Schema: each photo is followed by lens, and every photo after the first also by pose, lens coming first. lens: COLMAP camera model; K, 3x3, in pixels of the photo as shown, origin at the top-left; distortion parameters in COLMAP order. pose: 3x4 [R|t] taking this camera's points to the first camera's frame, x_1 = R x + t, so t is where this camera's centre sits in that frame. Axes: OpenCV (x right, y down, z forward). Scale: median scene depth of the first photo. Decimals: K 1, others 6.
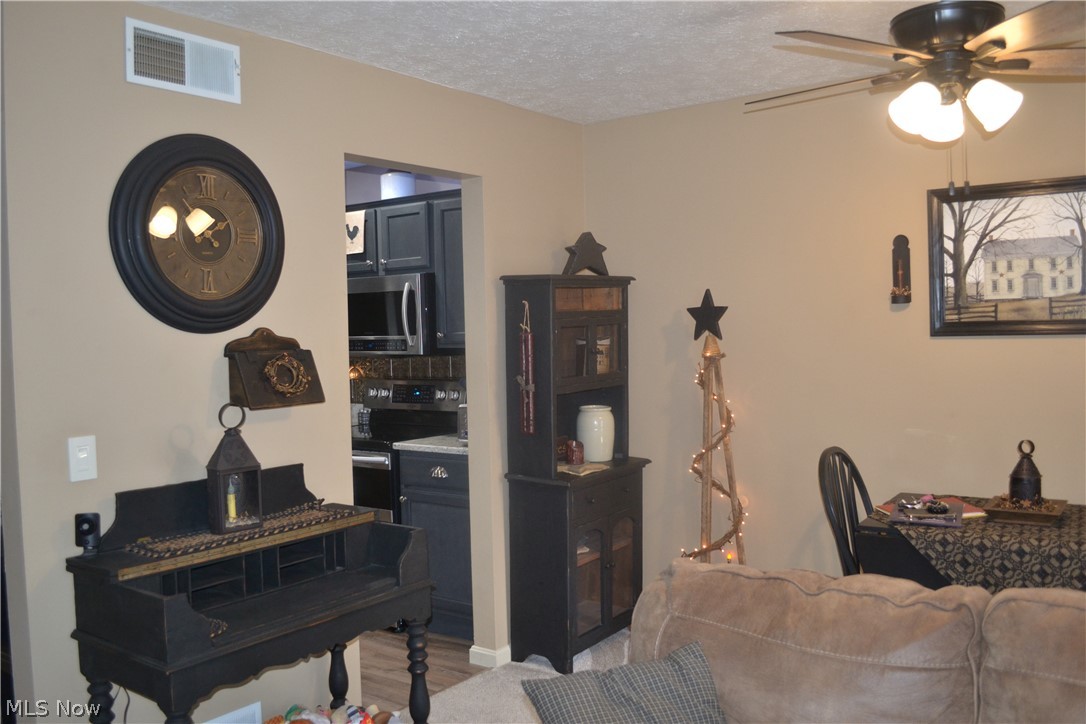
lens RADIAL K [[917.7, 0, 543.8], [0, 917.7, 362.8], [0, 0, 1]] dist [-0.080554, 0.001237]
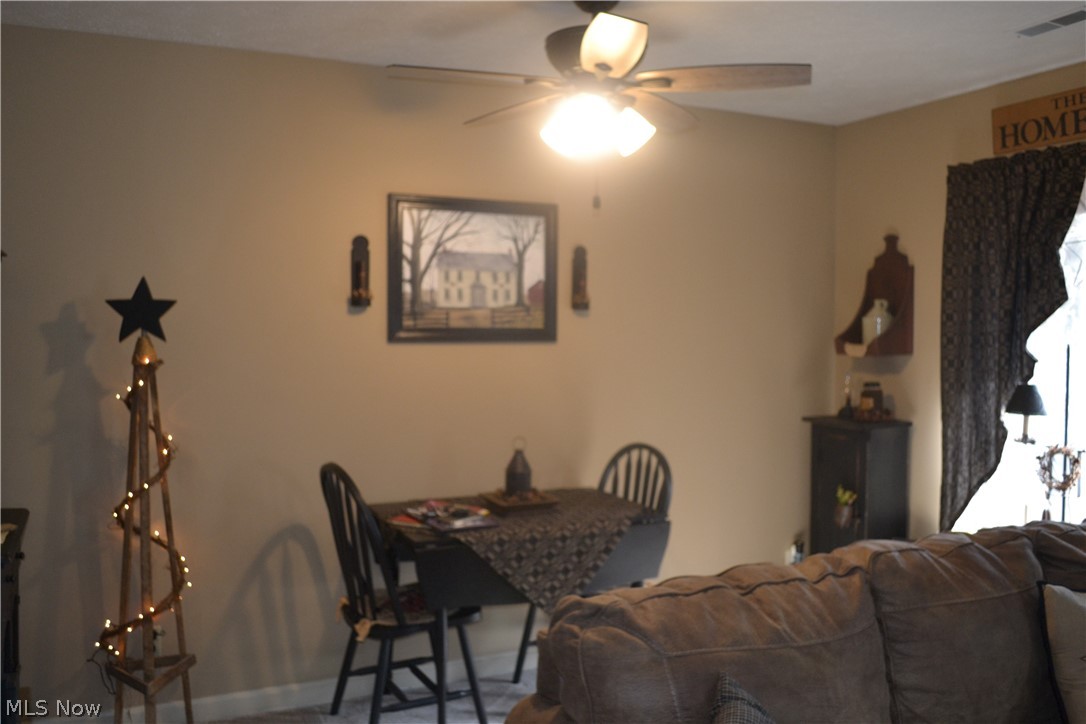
lens RADIAL K [[917.7, 0, 543.3], [0, 917.7, 364.0], [0, 0, 1]] dist [-0.080554, 0.001237]
pose [[0.481808, -0.003851, 0.876268, -0.378687], [0.013105, 0.999910, -0.002812, 0.000118], [-0.876179, 0.012838, 0.481815, 0.386451]]
